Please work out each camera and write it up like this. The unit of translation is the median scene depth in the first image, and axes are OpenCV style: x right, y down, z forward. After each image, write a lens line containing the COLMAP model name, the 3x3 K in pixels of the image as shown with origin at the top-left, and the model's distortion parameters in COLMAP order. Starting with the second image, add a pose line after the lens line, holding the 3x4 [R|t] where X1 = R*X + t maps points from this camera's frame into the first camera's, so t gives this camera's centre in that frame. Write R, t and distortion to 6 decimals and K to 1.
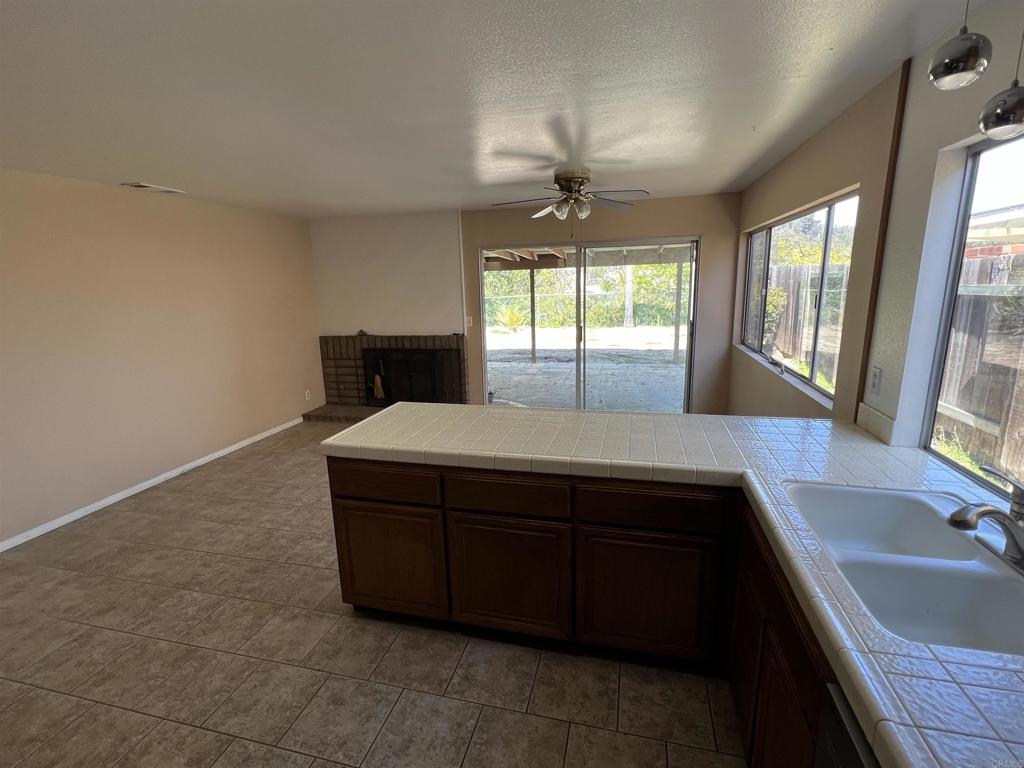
lens RADIAL K [[485.5, 0, 512.6], [0, 485.5, 377.4], [0, 0, 1]] dist [0.000479, -0.001146]
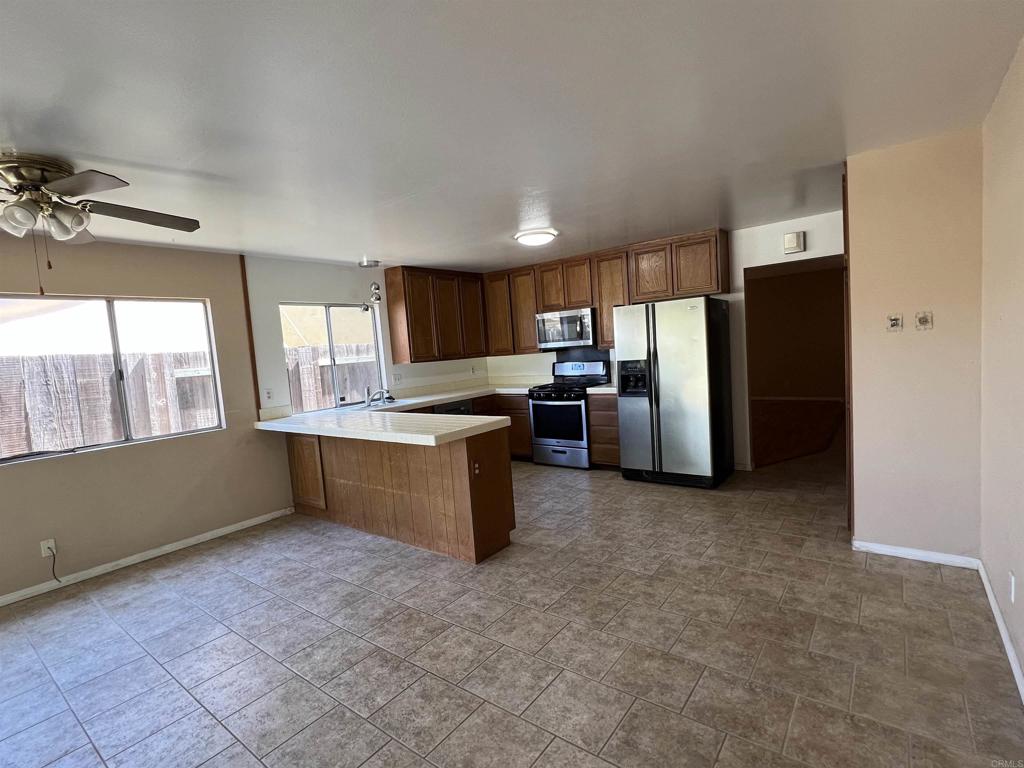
lens RADIAL K [[485.5, 0, 521.8], [0, 485.5, 388.8], [0, 0, 1]] dist [0.000479, -0.001146]
pose [[-0.921896, 0.054622, 0.383567, -0.399890], [0.159785, 0.955499, 0.247973, -0.129652], [-0.352953, 0.289894, -0.889598, 0.913272]]
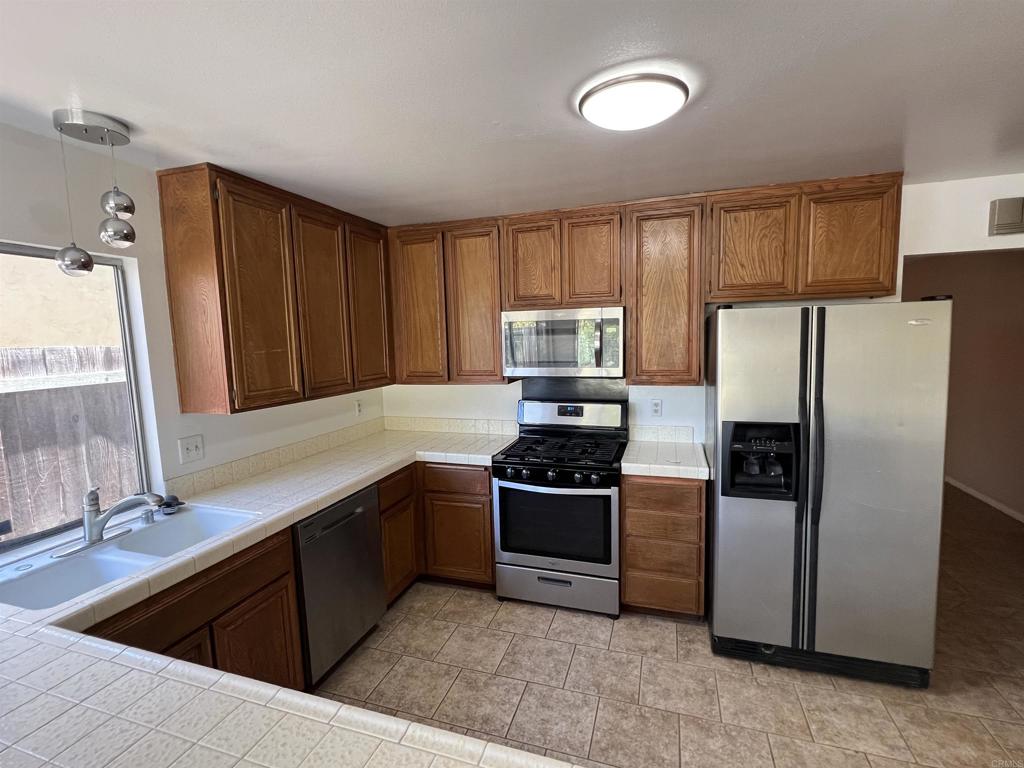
lens RADIAL K [[485.5, 0, 517.4], [0, 485.5, 389.4], [0, 0, 1]] dist [0.000479, -0.001146]
pose [[-0.996820, 0.040071, 0.068884, -0.234365], [0.058228, 0.956379, 0.286267, -0.109197], [-0.054408, 0.289368, -0.955671, 0.680953]]
